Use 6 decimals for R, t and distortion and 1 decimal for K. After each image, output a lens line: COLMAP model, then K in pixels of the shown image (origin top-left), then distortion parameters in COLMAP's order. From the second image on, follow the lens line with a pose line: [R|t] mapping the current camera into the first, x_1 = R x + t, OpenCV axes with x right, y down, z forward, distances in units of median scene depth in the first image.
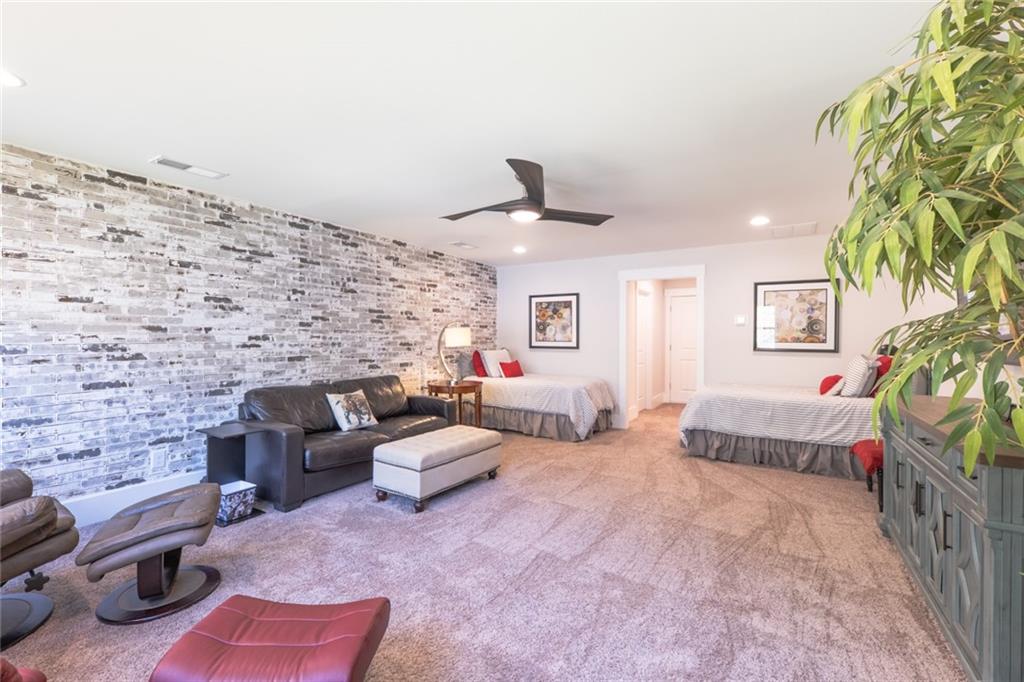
lens RADIAL K [[442.0, 0, 516.9], [0, 442.0, 336.6], [0, 0, 1]] dist [0.002506, 0.001151]
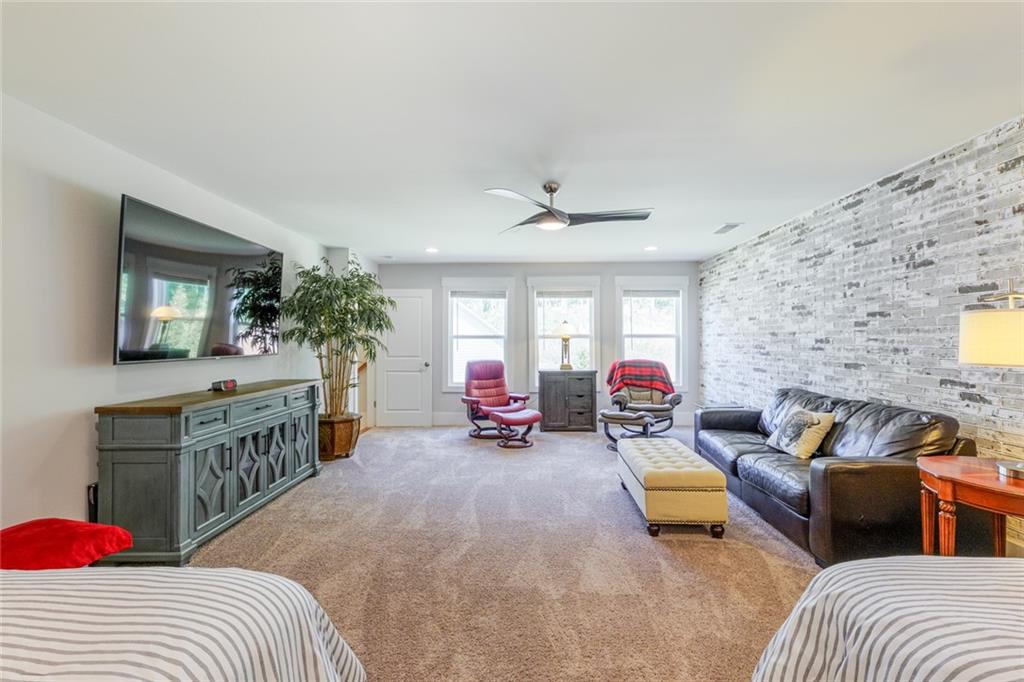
lens RADIAL K [[442.0, 0, 516.9], [0, 442.0, 336.6], [0, 0, 1]] dist [0.002506, 0.001151]
pose [[-0.861819, -0.006459, -0.507175, 0.450181], [-0.001391, 0.999945, -0.010372, 0.004228], [0.507214, -0.008233, -0.861781, 1.355607]]
